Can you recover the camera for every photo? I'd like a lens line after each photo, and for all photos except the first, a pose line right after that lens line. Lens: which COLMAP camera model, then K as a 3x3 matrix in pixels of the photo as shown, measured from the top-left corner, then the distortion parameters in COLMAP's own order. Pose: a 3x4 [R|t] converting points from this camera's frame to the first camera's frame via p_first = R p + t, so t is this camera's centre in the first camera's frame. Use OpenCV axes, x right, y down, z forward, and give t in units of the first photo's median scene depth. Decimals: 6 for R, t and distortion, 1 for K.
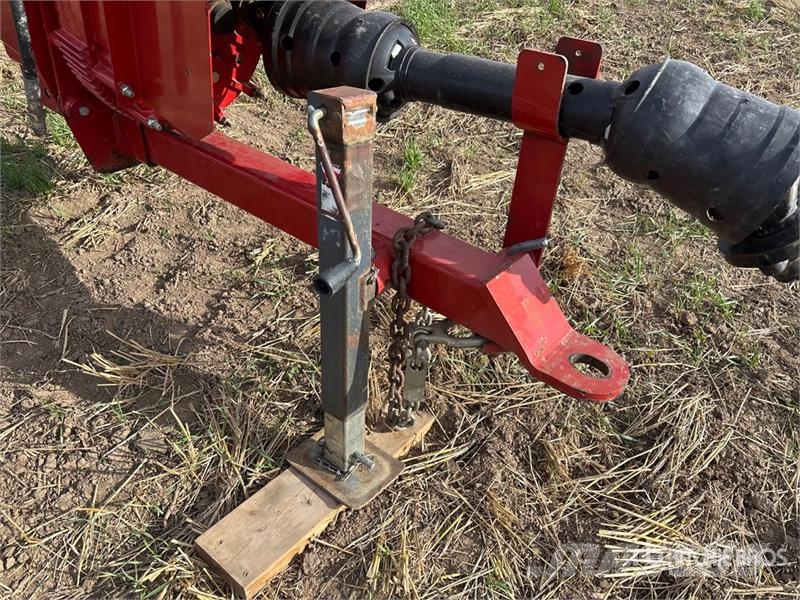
lens RADIAL K [[588.1, 0, 393.3], [0, 588.1, 302.3], [0, 0, 1]] dist [0.047482, -0.063821]
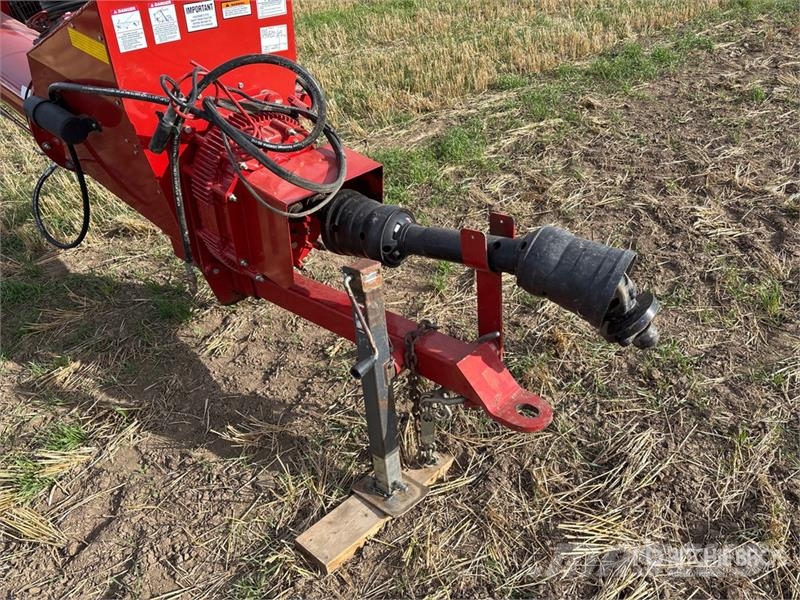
lens RADIAL K [[588.1, 0, 403.5], [0, 588.1, 300.4], [0, 0, 1]] dist [0.047482, -0.063821]
pose [[0.987515, -0.090047, -0.129250, 0.181261], [0.072482, 0.988232, -0.134696, 0.003159], [0.139858, 0.123646, 0.982421, -0.504368]]
